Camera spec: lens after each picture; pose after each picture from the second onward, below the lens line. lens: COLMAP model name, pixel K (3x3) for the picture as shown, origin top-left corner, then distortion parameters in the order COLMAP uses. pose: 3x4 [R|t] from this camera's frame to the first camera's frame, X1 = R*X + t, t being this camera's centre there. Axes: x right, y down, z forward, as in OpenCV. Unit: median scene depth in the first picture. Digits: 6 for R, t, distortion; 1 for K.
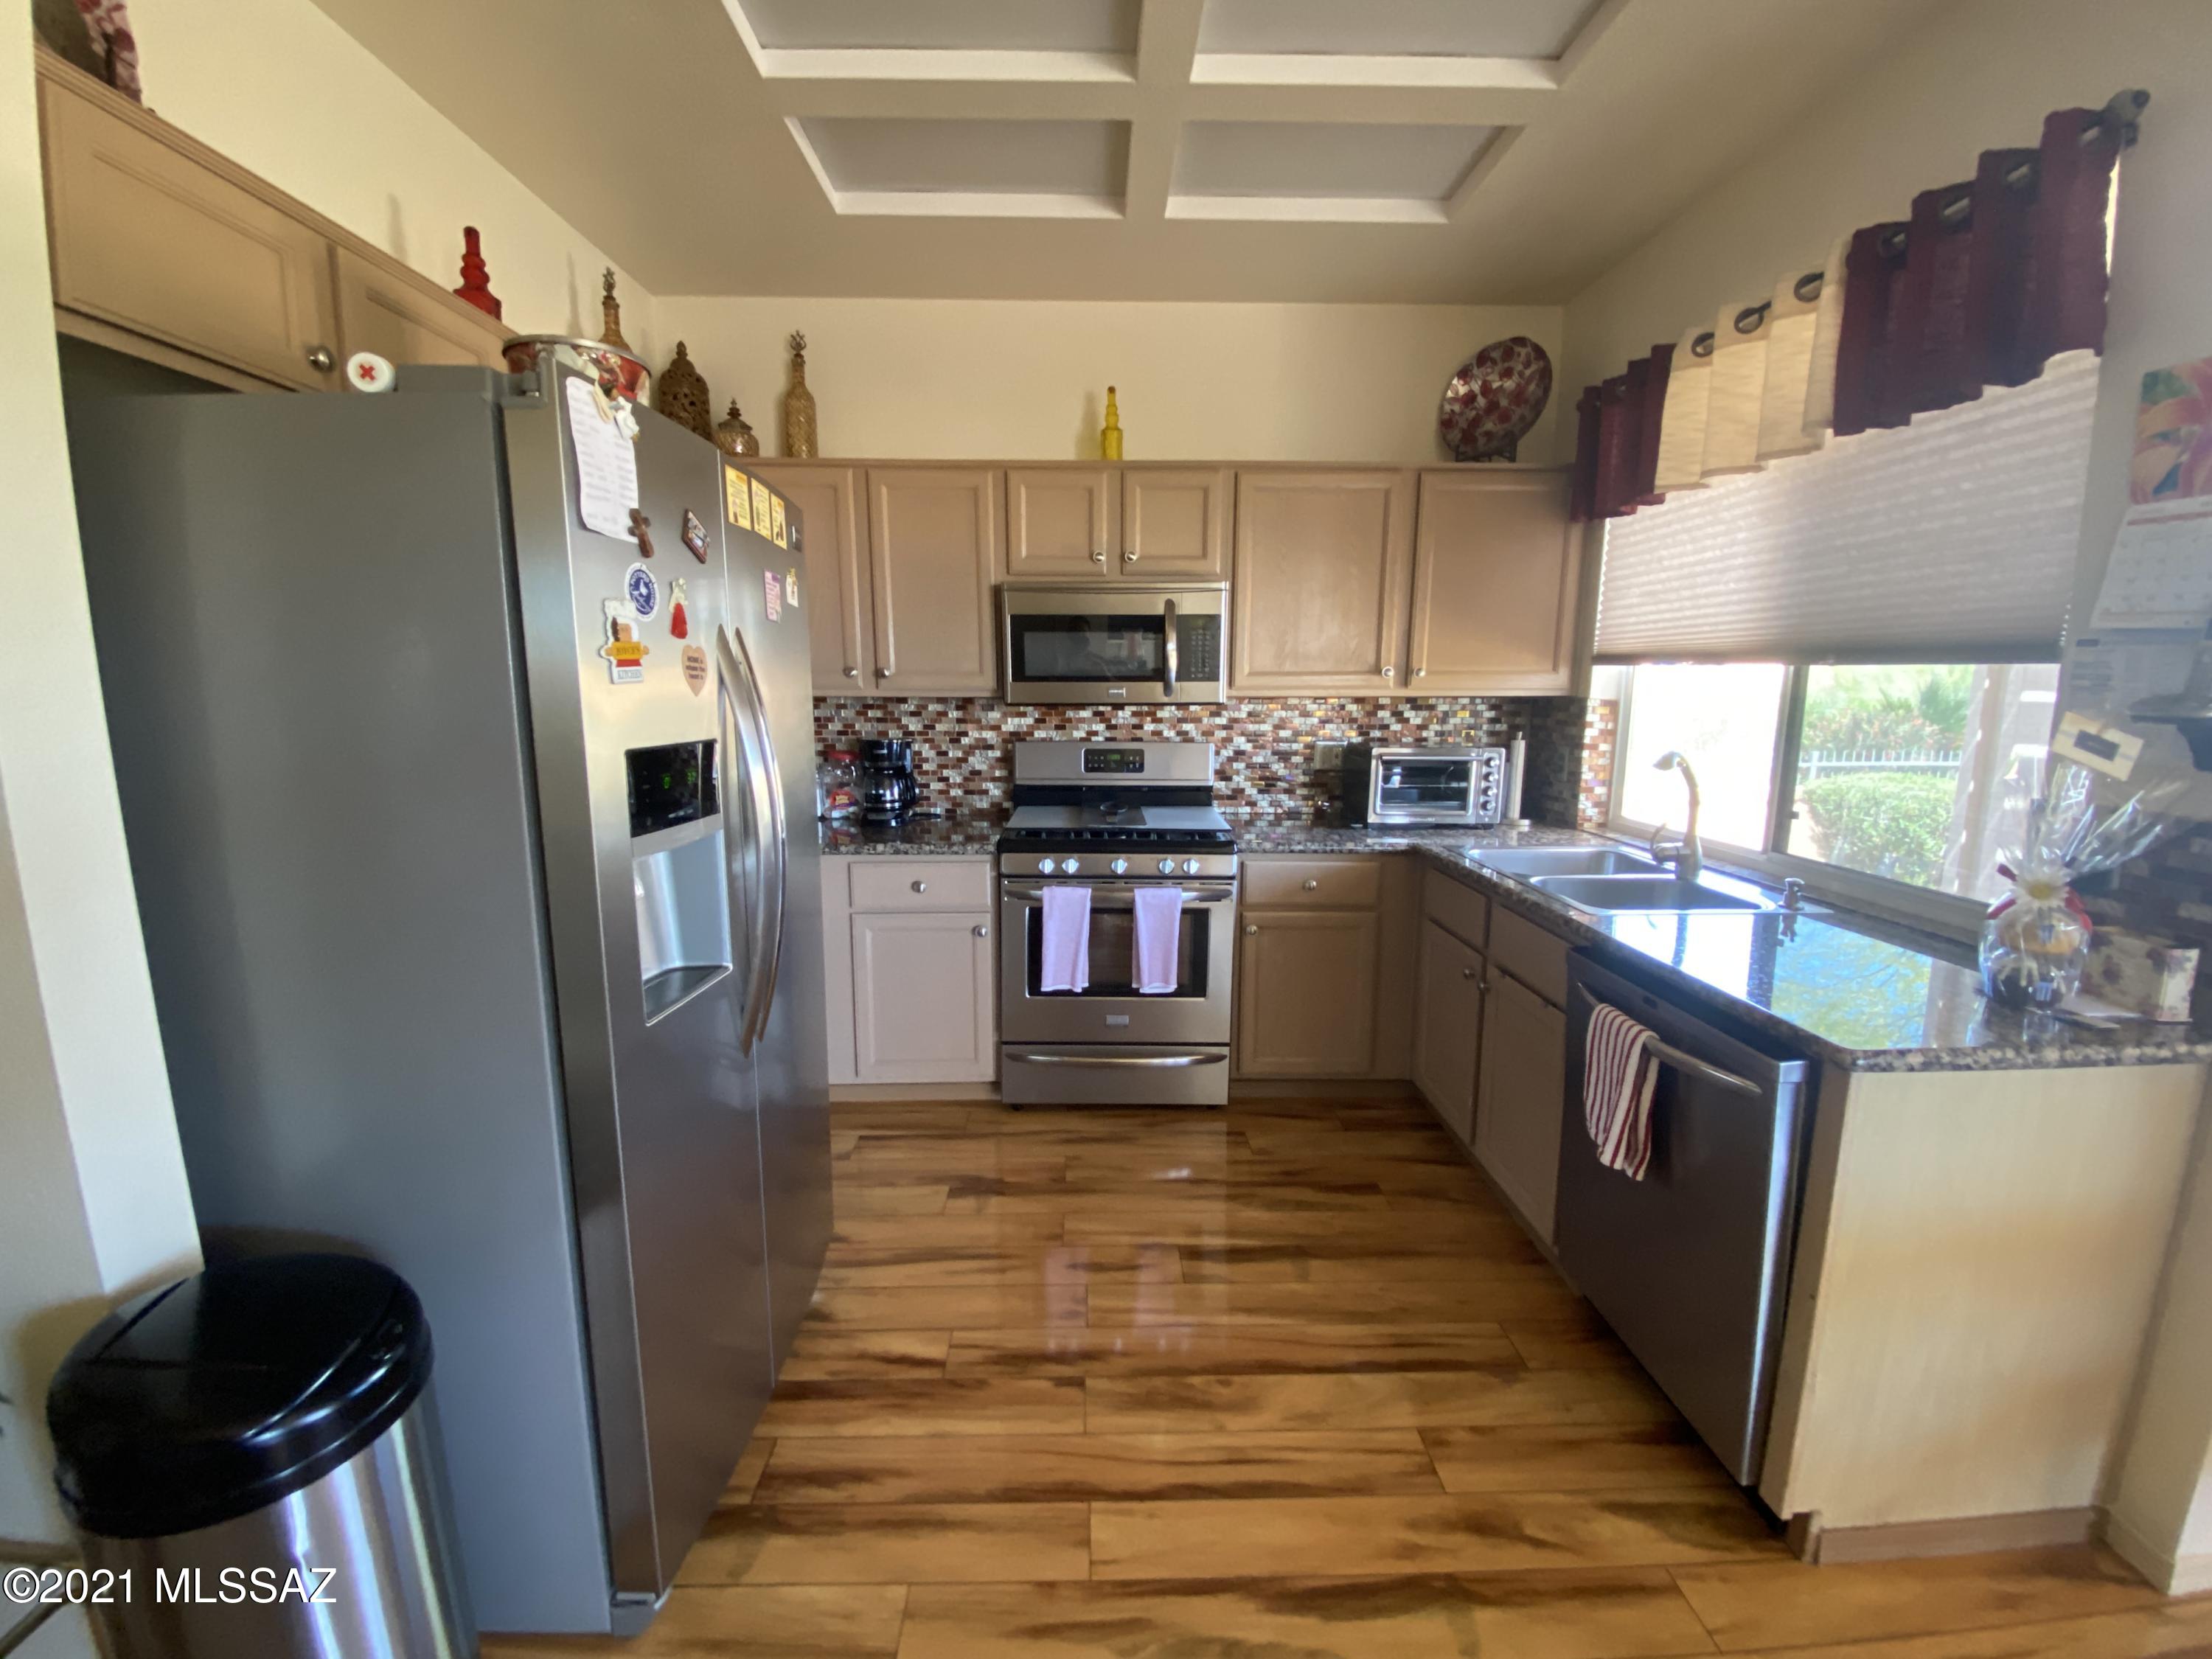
lens RADIAL K [[896.7, 0, 1117.6], [0, 896.7, 831.3], [0, 0, 1]] dist [0.006123, -0.013435]
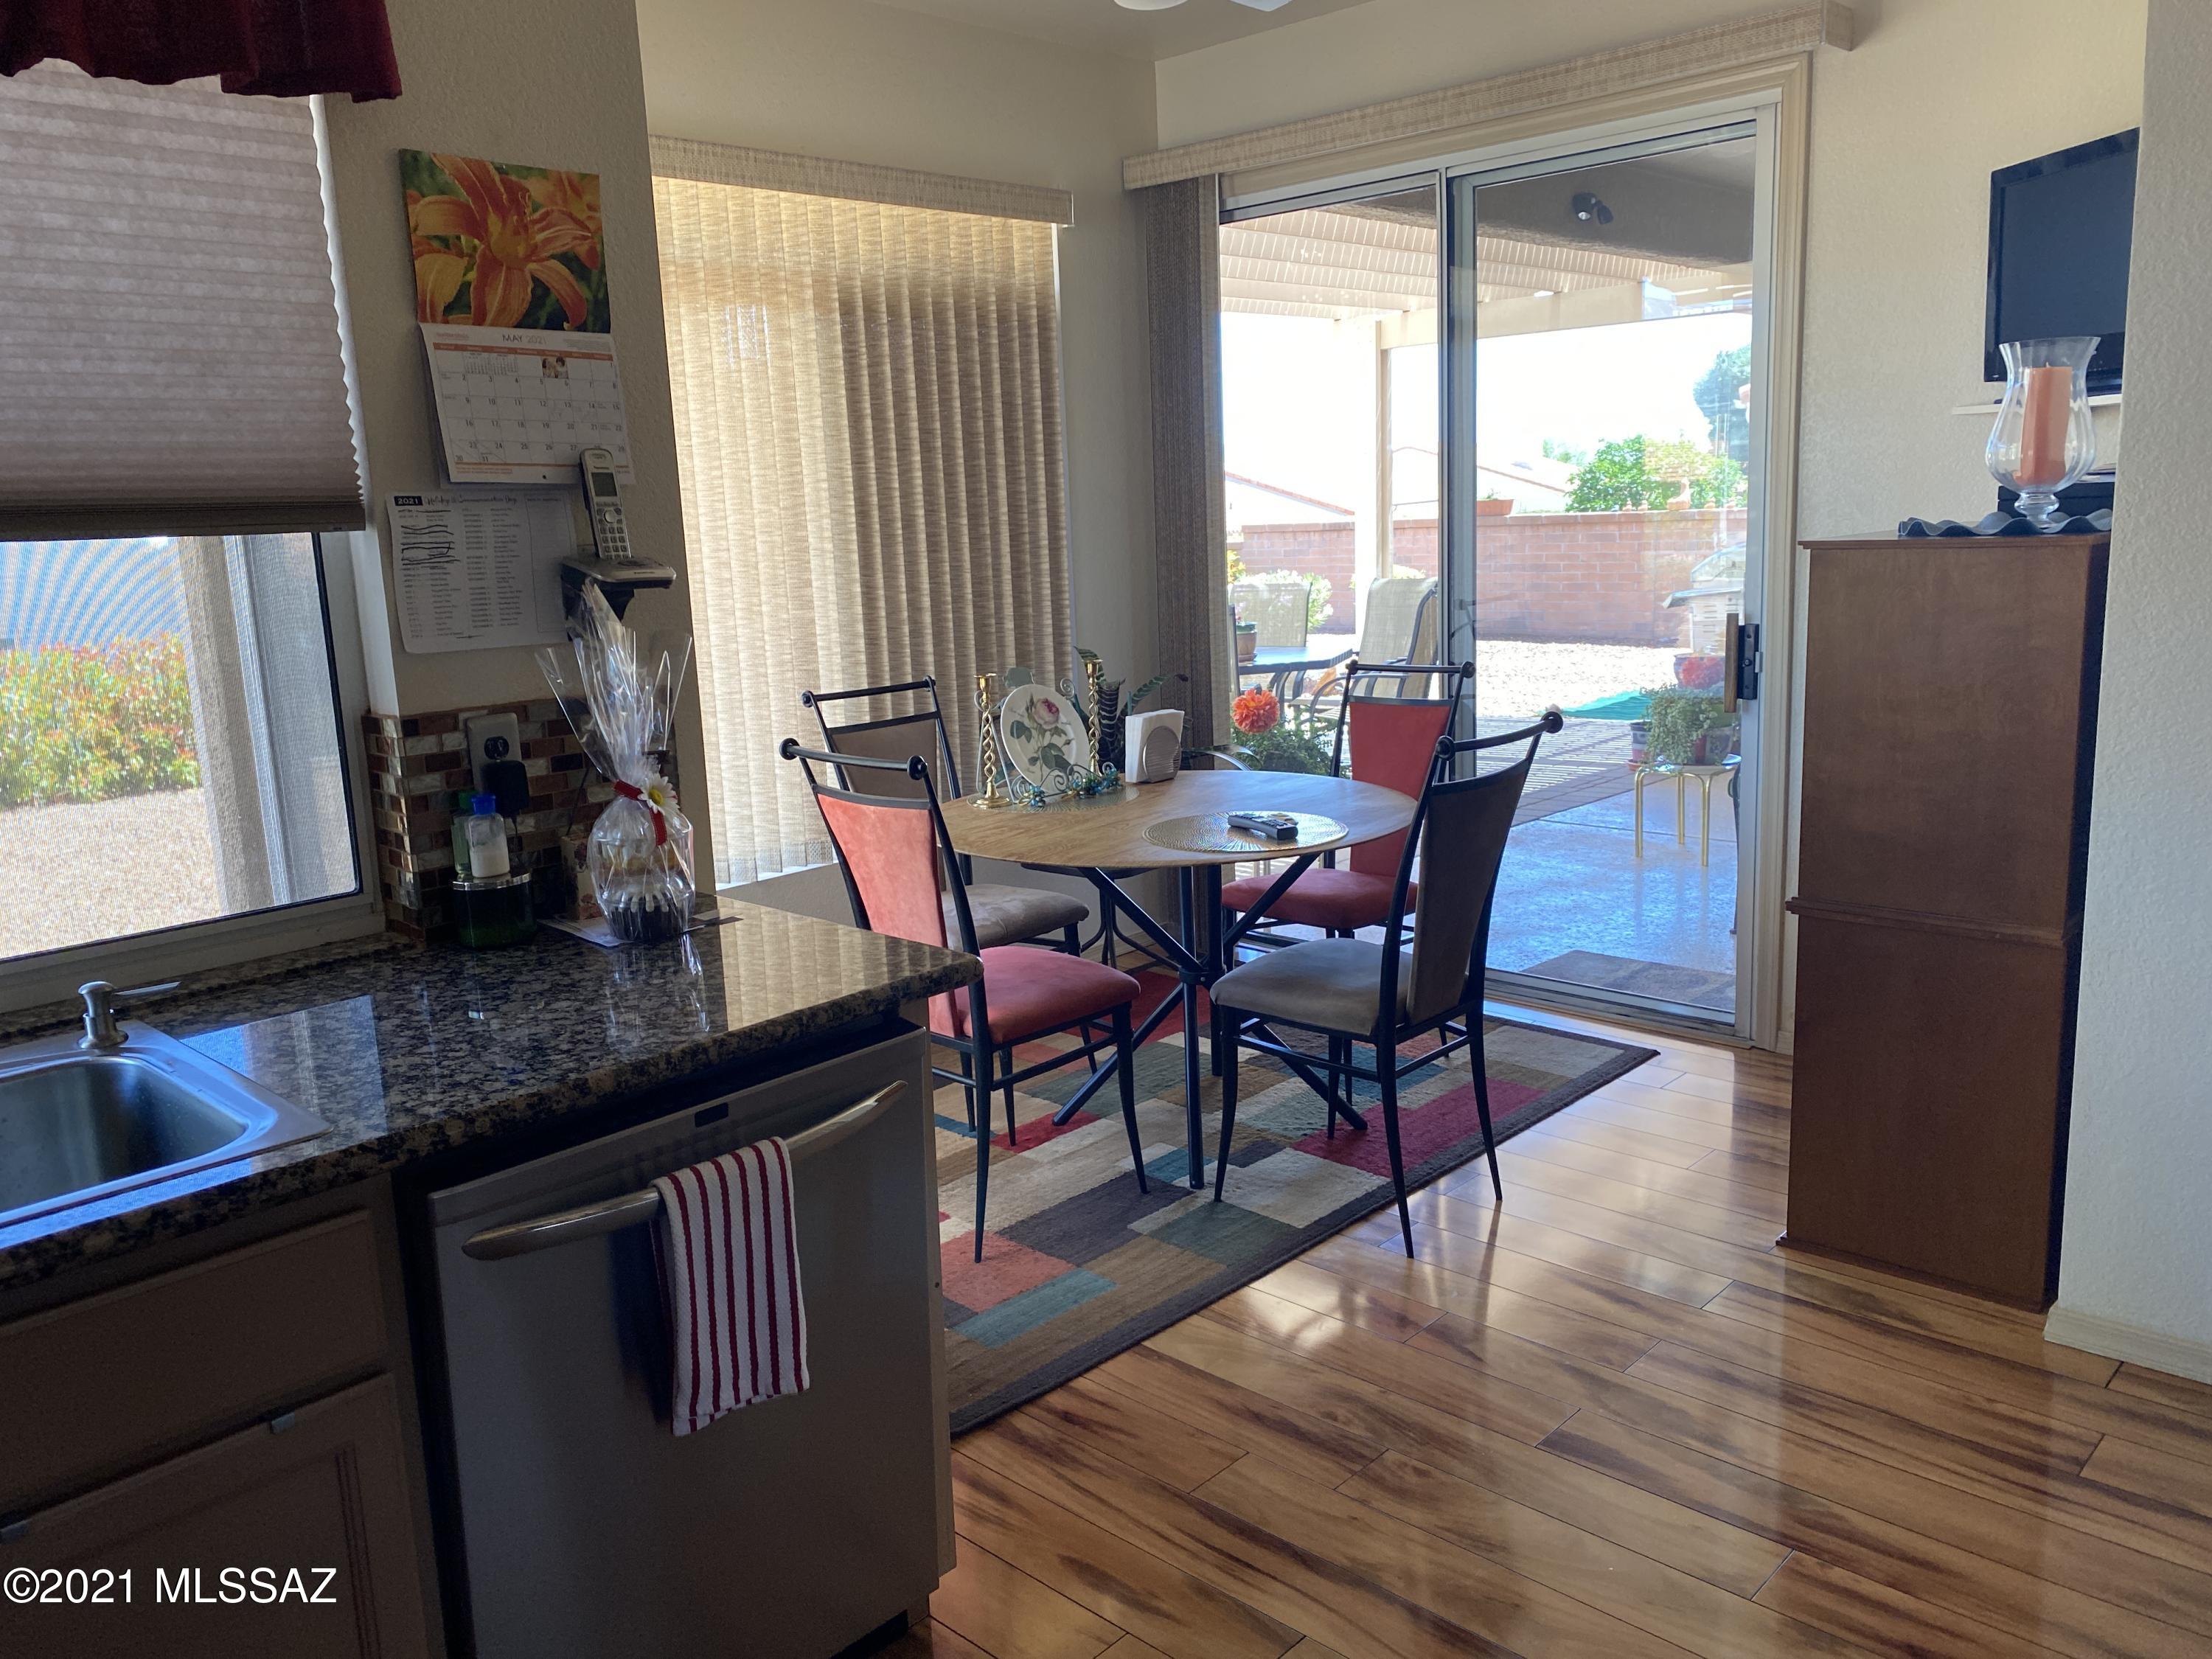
lens RADIAL K [[1687.4, 0, 1105.0], [0, 1687.4, 818.5], [0, 0, 1]] dist [0.043504, -0.045514]
pose [[-0.704245, -0.098663, 0.703068, -0.188621], [0.159191, 0.943136, 0.291809, -0.154815], [-0.691879, 0.317427, -0.648493, 0.872110]]
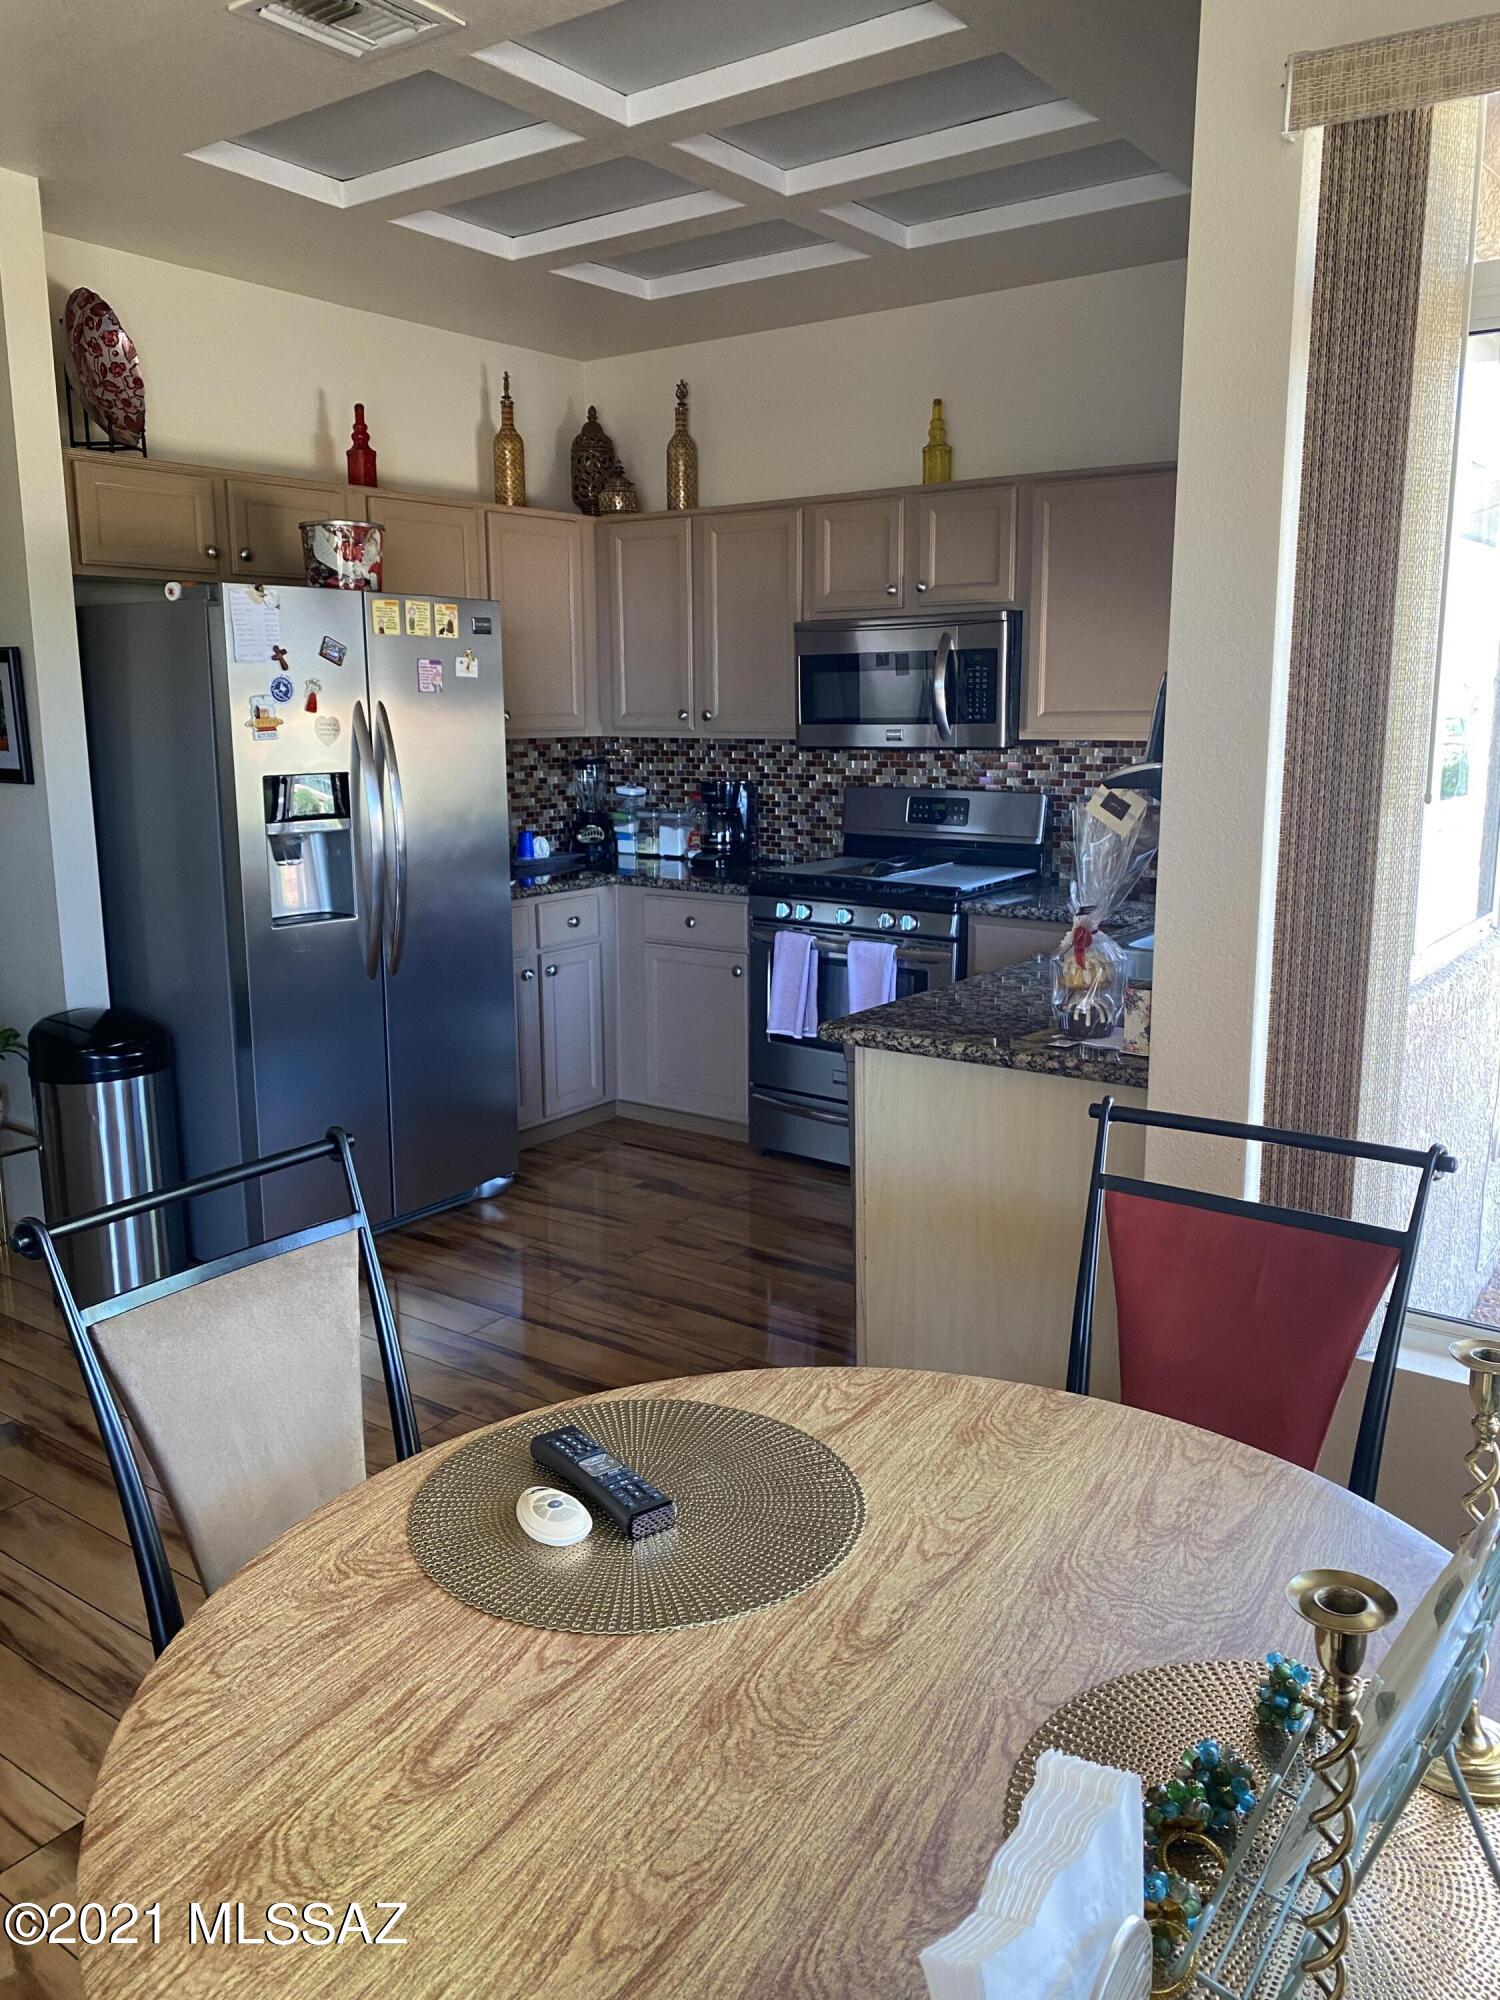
lens RADIAL K [[1525.7, 0, 733.8], [0, 1525.7, 1011.3], [0, 0, 1]] dist [0.043504, -0.045514]
pose [[0.786826, 0.119153, -0.605564, 0.989674], [-0.093961, 0.992876, 0.073277, 0.033168], [0.609981, -0.000757, 0.792416, -0.423500]]
